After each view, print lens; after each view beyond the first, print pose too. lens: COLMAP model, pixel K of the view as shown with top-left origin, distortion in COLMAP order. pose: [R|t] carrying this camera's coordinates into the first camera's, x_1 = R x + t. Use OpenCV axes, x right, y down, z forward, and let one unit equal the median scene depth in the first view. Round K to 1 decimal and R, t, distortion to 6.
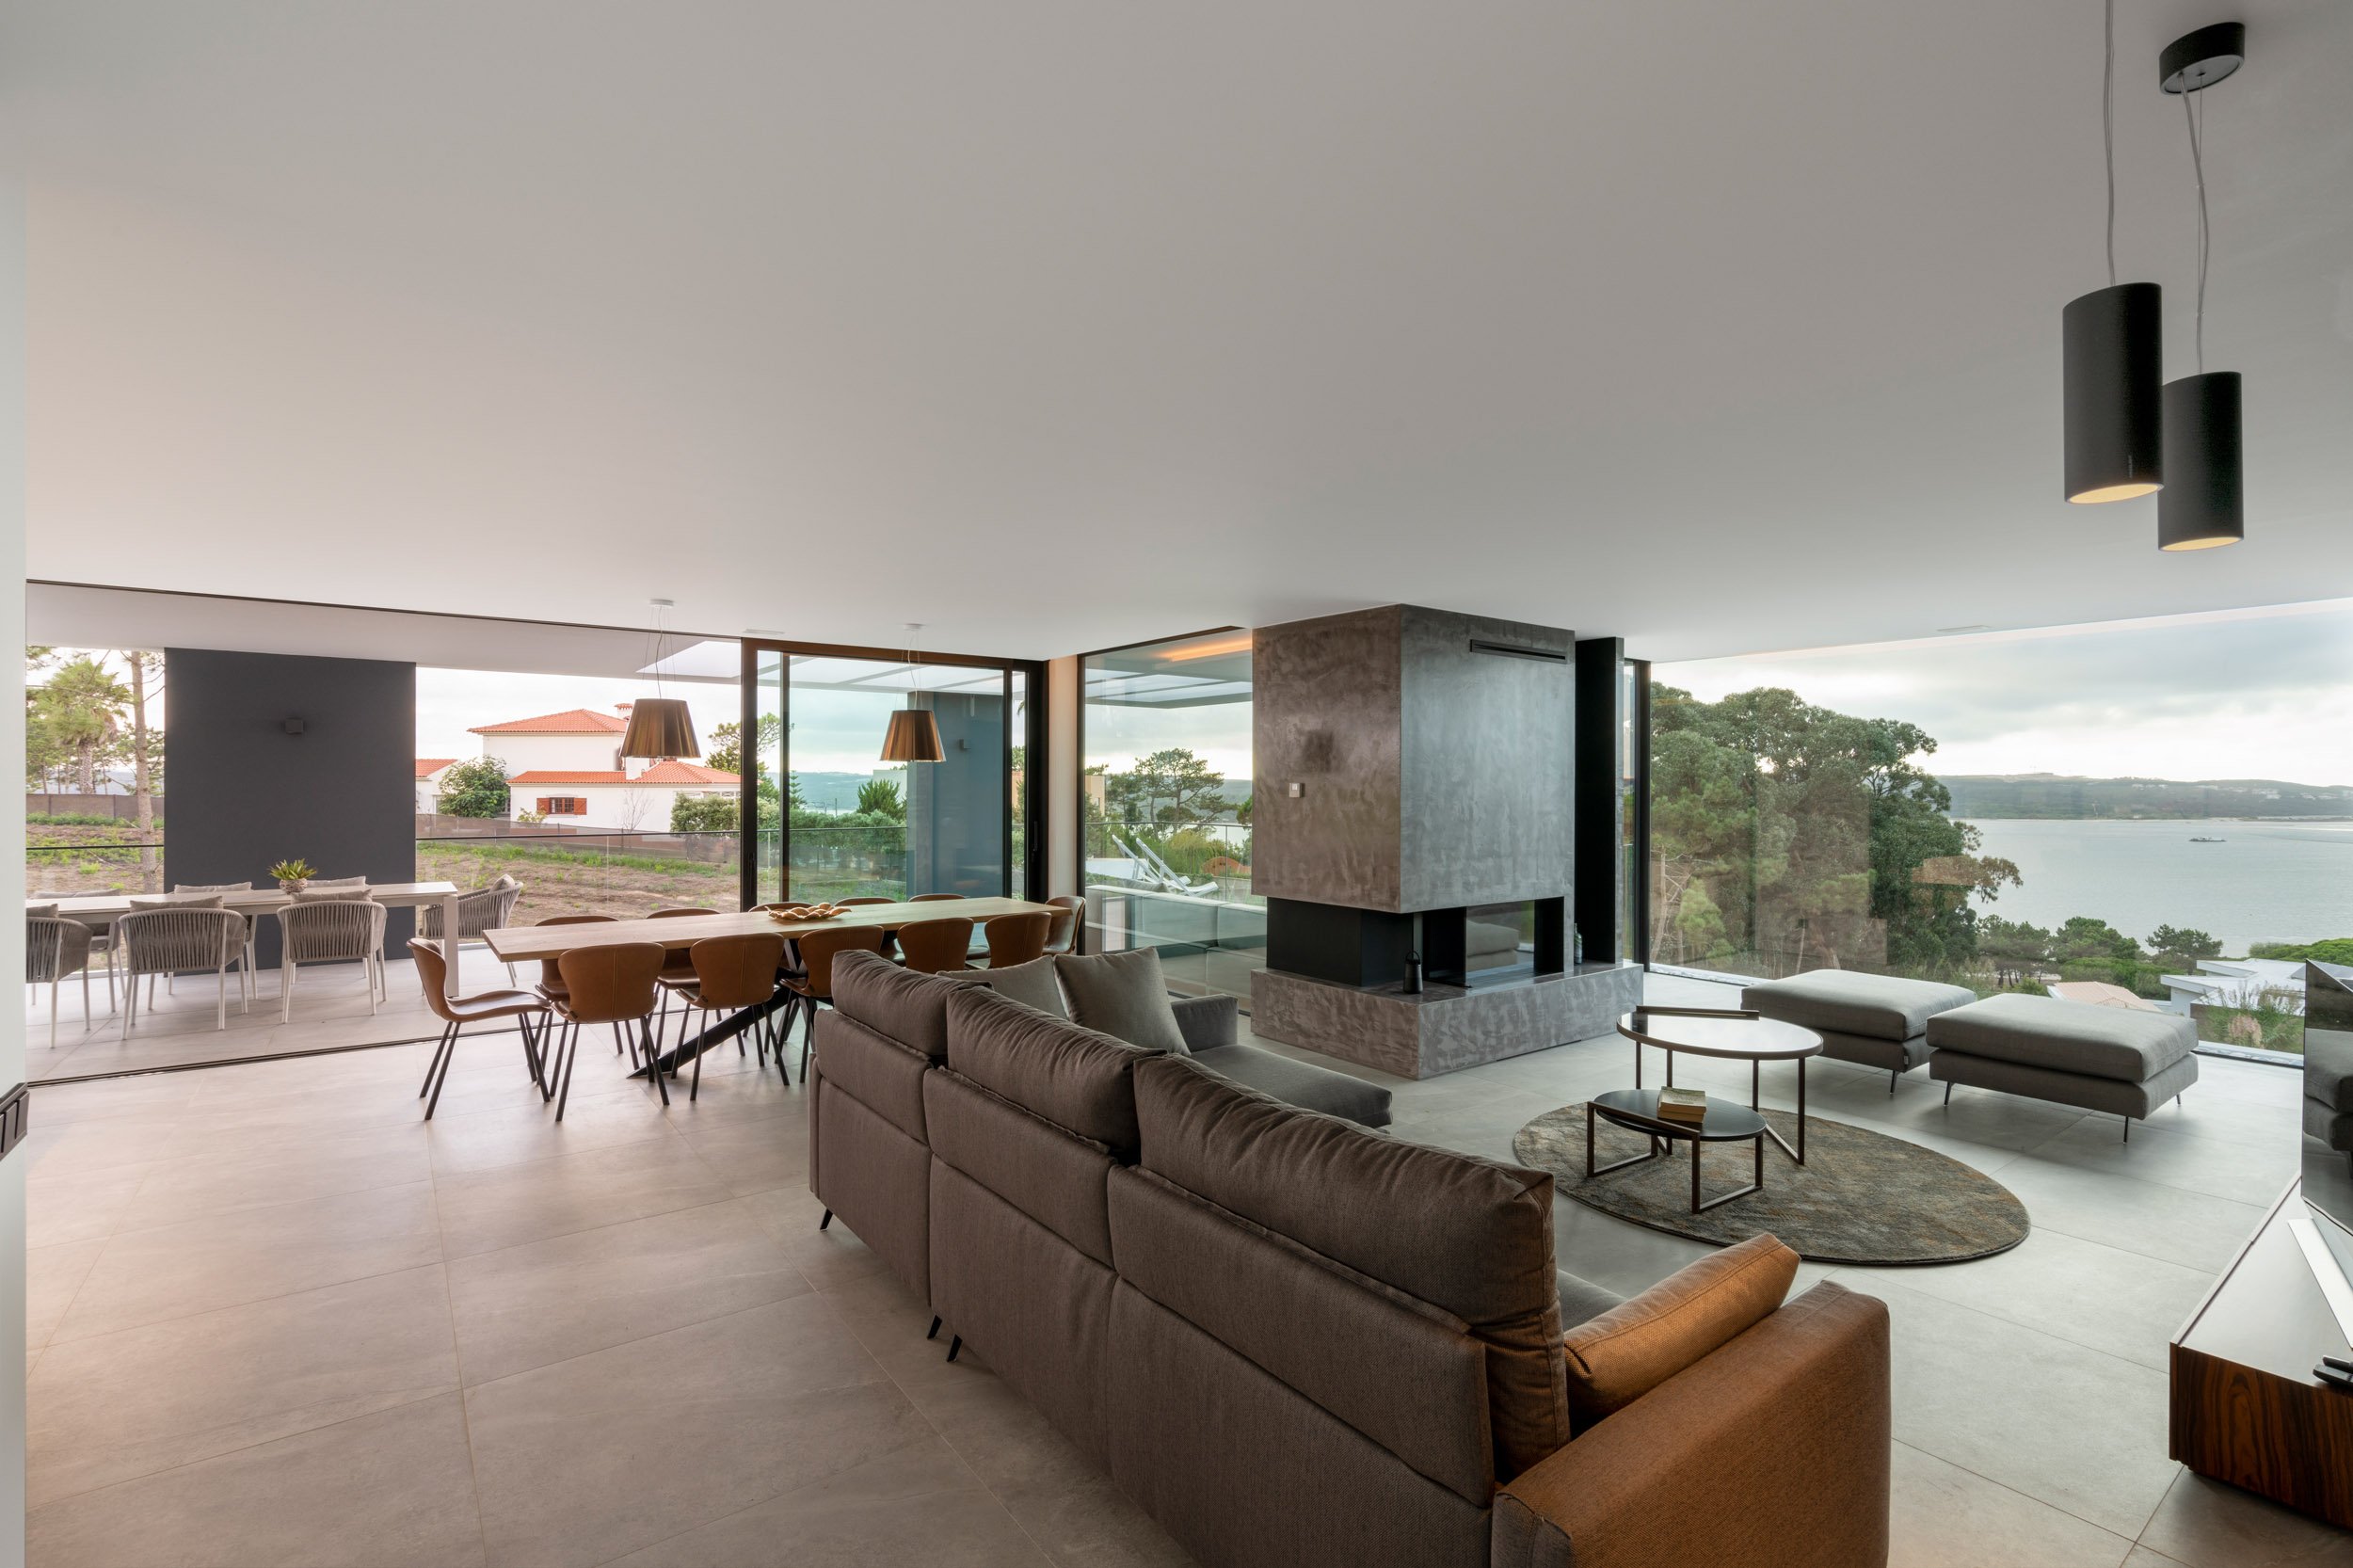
lens RADIAL K [[1074.1, 0, 1176.0], [0, 1074.1, 788.8], [0, 0, 1]] dist [0.001123, 0.000062]
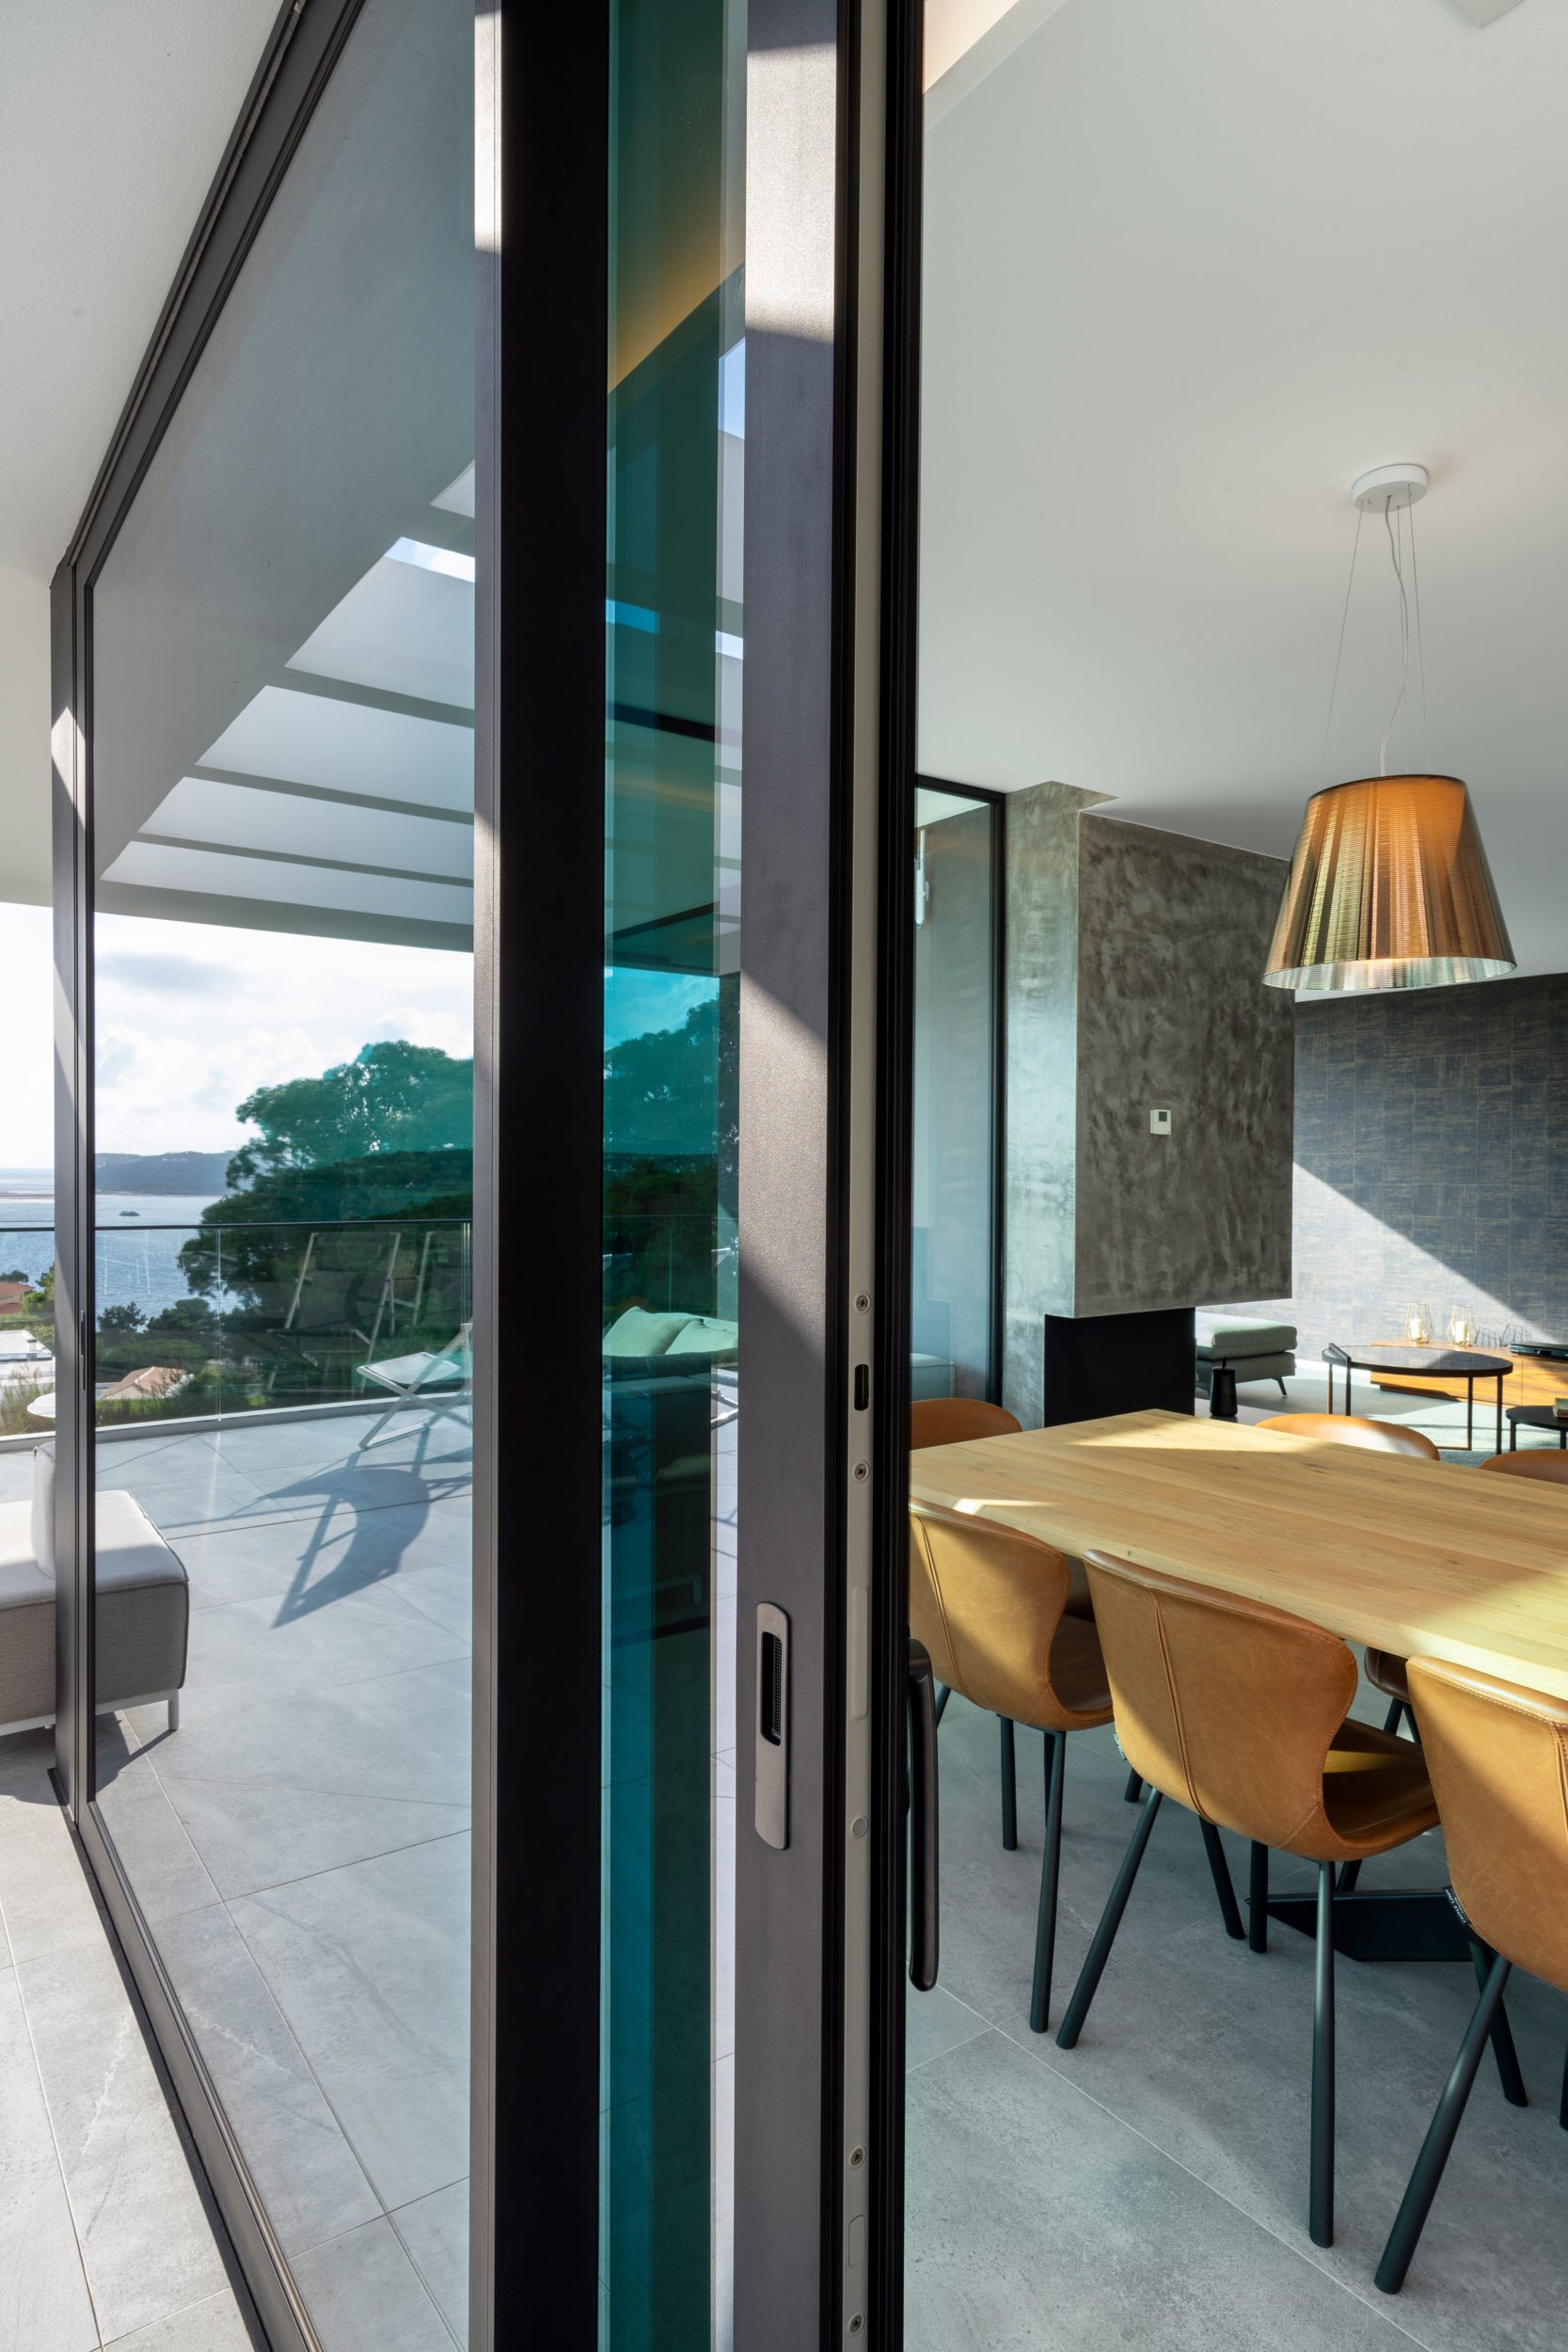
lens RADIAL K [[1318.1, 0, 794.4], [0, 1318.1, 1175.0], [0, 0, 1]] dist [0.030683, 0.000719]
pose [[0.016520, -0.009793, 0.999816, -0.607808], [0.000177, 0.999952, 0.009792, 0.023050], [-0.999864, 0.000015, 0.016521, 1.183078]]
